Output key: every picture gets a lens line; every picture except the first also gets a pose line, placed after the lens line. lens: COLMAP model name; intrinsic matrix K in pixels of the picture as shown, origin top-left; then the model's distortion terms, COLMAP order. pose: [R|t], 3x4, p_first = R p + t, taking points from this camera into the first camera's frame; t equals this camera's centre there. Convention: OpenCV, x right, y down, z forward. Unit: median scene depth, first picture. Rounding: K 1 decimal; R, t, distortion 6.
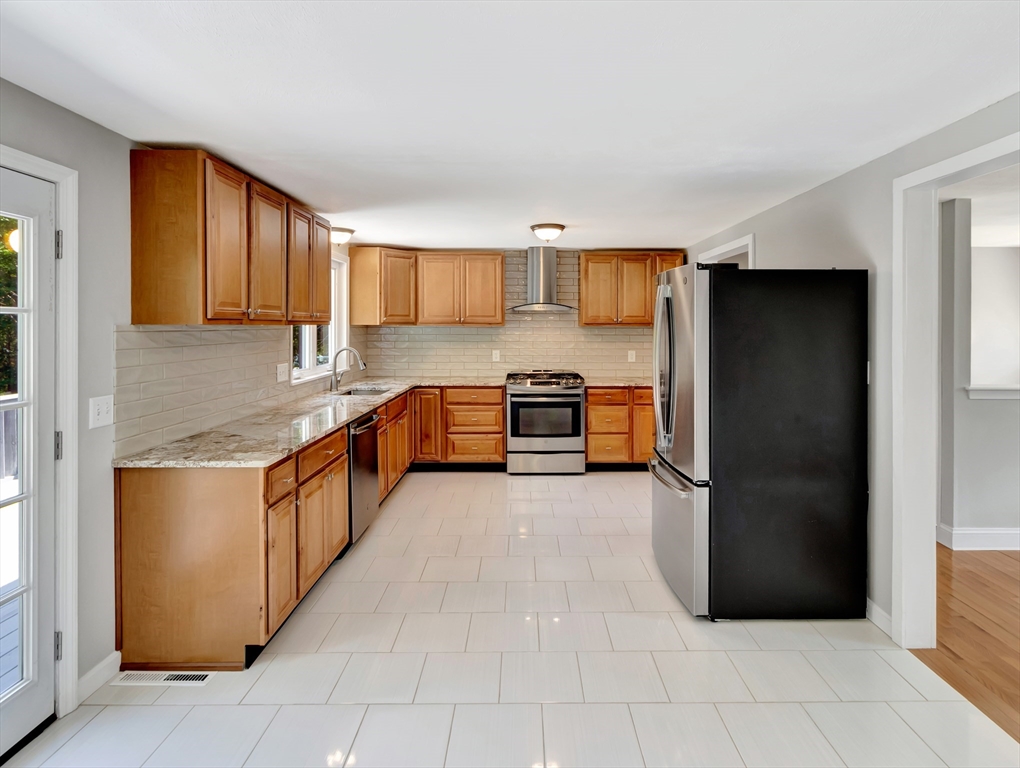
lens RADIAL K [[507.5, 0, 515.3], [0, 507.5, 327.3], [0, 0, 1]] dist [-0.017563, -0.000217]
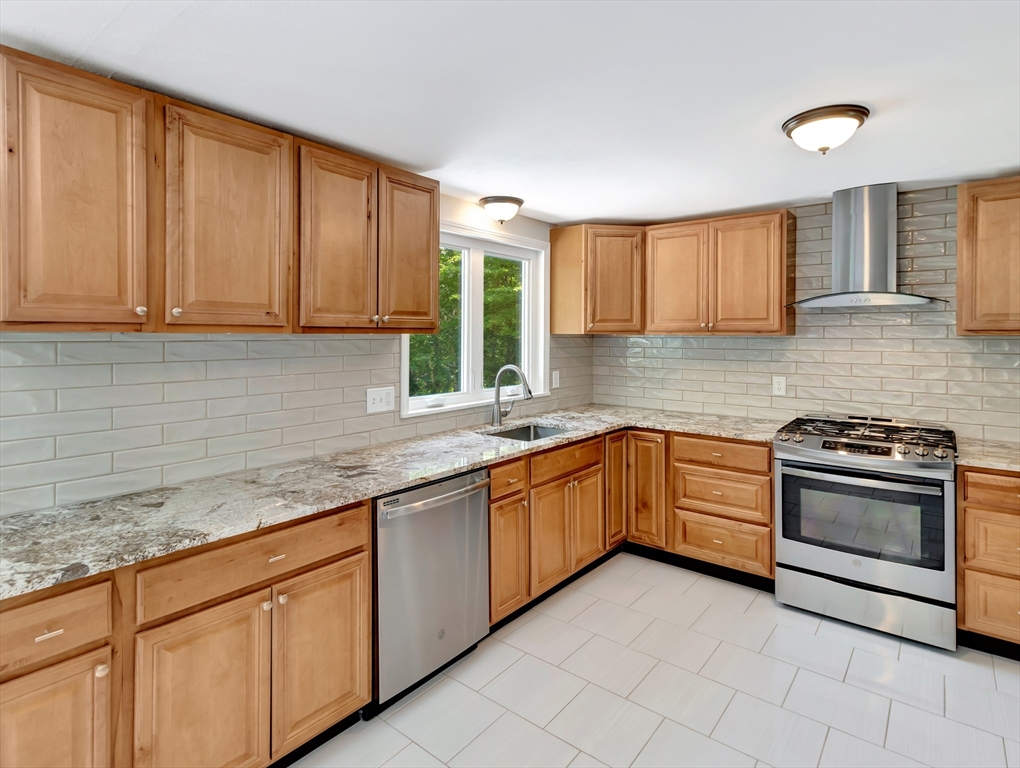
lens RADIAL K [[545.0, 0, 507.9], [0, 545.0, 338.1], [0, 0, 1]] dist [0.008725, -0.002207]
pose [[0.805229, 0.003045, -0.592957, 0.099720], [-0.002400, 0.999995, 0.001876, -0.000258], [0.592960, -0.000088, 0.805232, 0.339734]]
